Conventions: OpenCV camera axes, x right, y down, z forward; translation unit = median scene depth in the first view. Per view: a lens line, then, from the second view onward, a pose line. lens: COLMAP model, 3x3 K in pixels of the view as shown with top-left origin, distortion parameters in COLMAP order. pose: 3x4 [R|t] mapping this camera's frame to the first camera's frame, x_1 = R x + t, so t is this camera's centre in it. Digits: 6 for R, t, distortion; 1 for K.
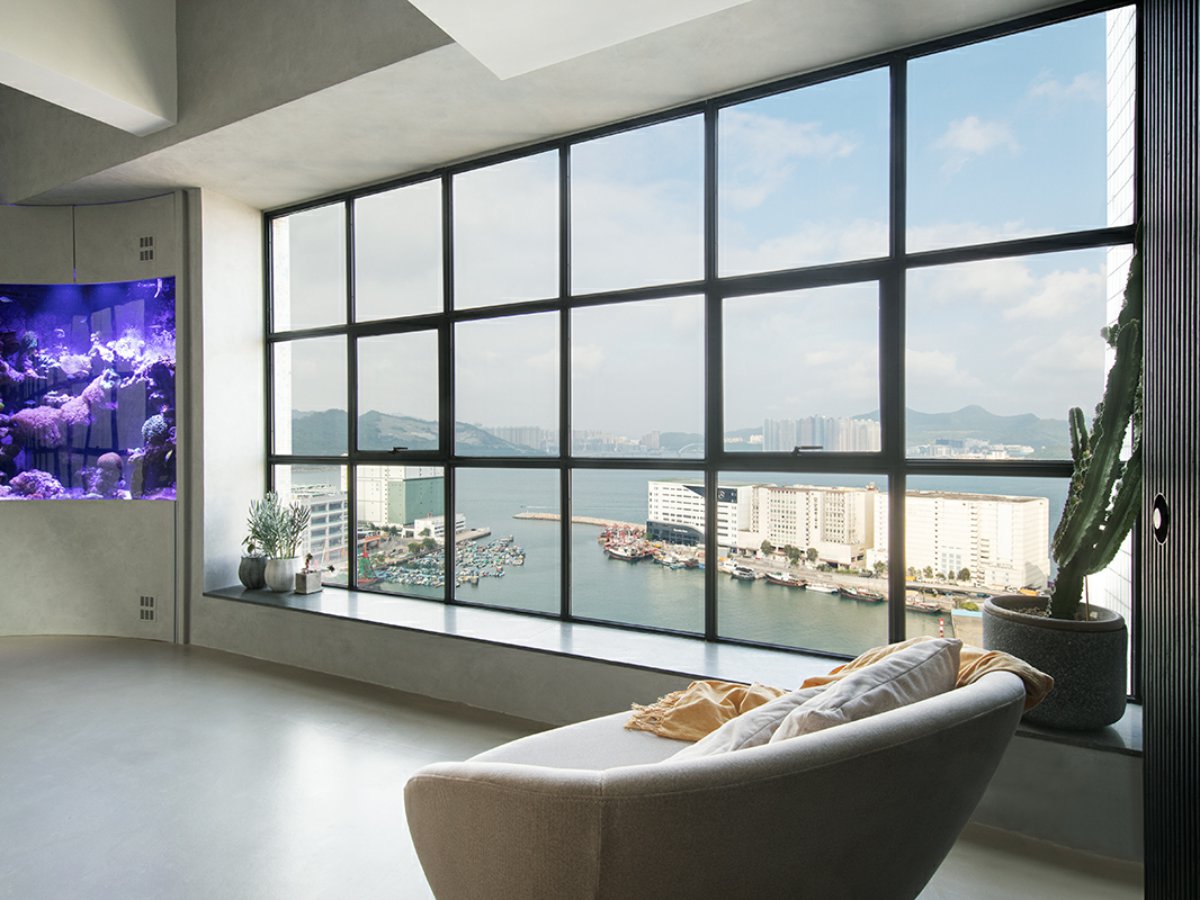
lens RADIAL K [[640.6, 0, 600.6], [0, 640.6, 446.0], [0, 0, 1]] dist [0.006535, 0.000387]
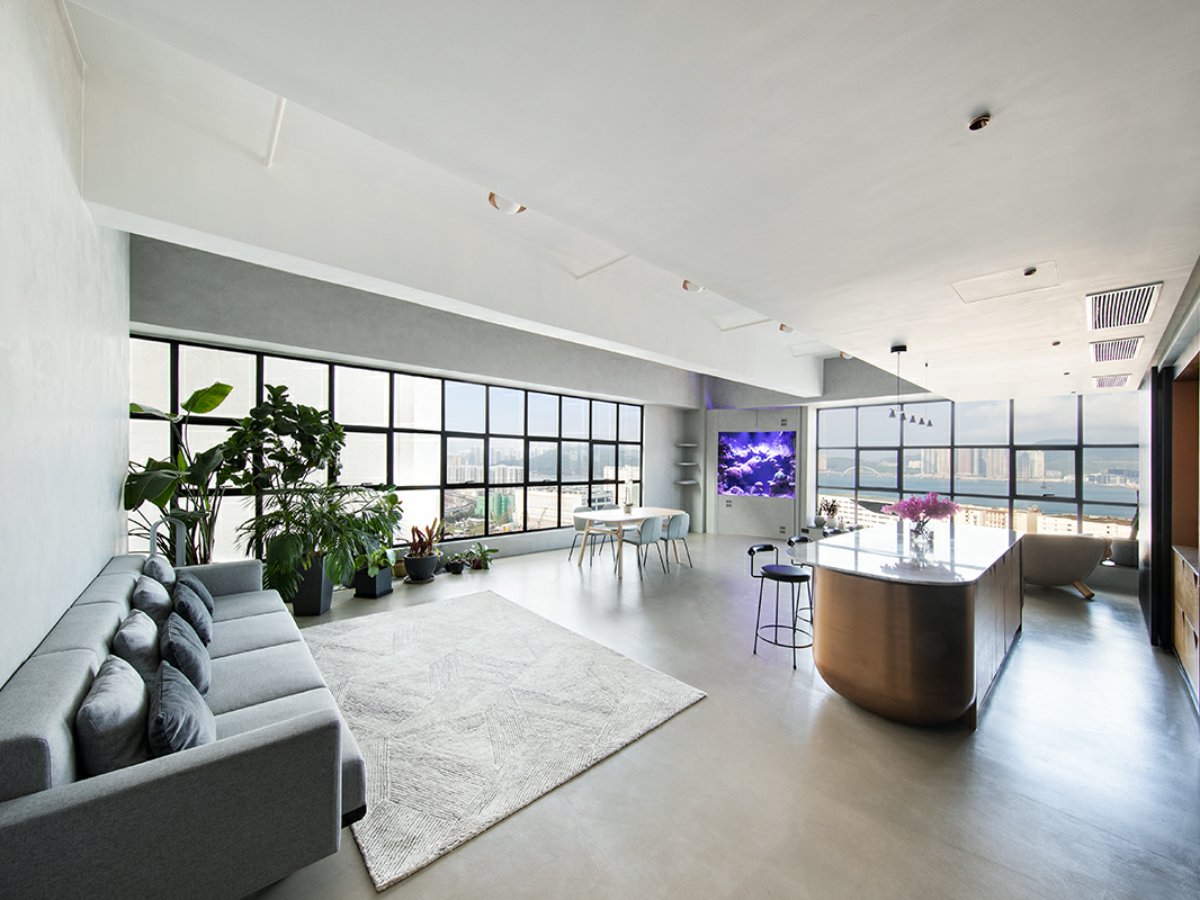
lens RADIAL K [[449.0, 0, 604.2], [0, 449.0, 451.0], [0, 0, 1]] dist [-0.000598, -0.000154]
pose [[0.934870, 0.016553, -0.354604, -0.681489], [-0.026592, 0.999371, -0.023455, -0.070030], [0.353992, 0.031357, 0.934722, -1.370782]]
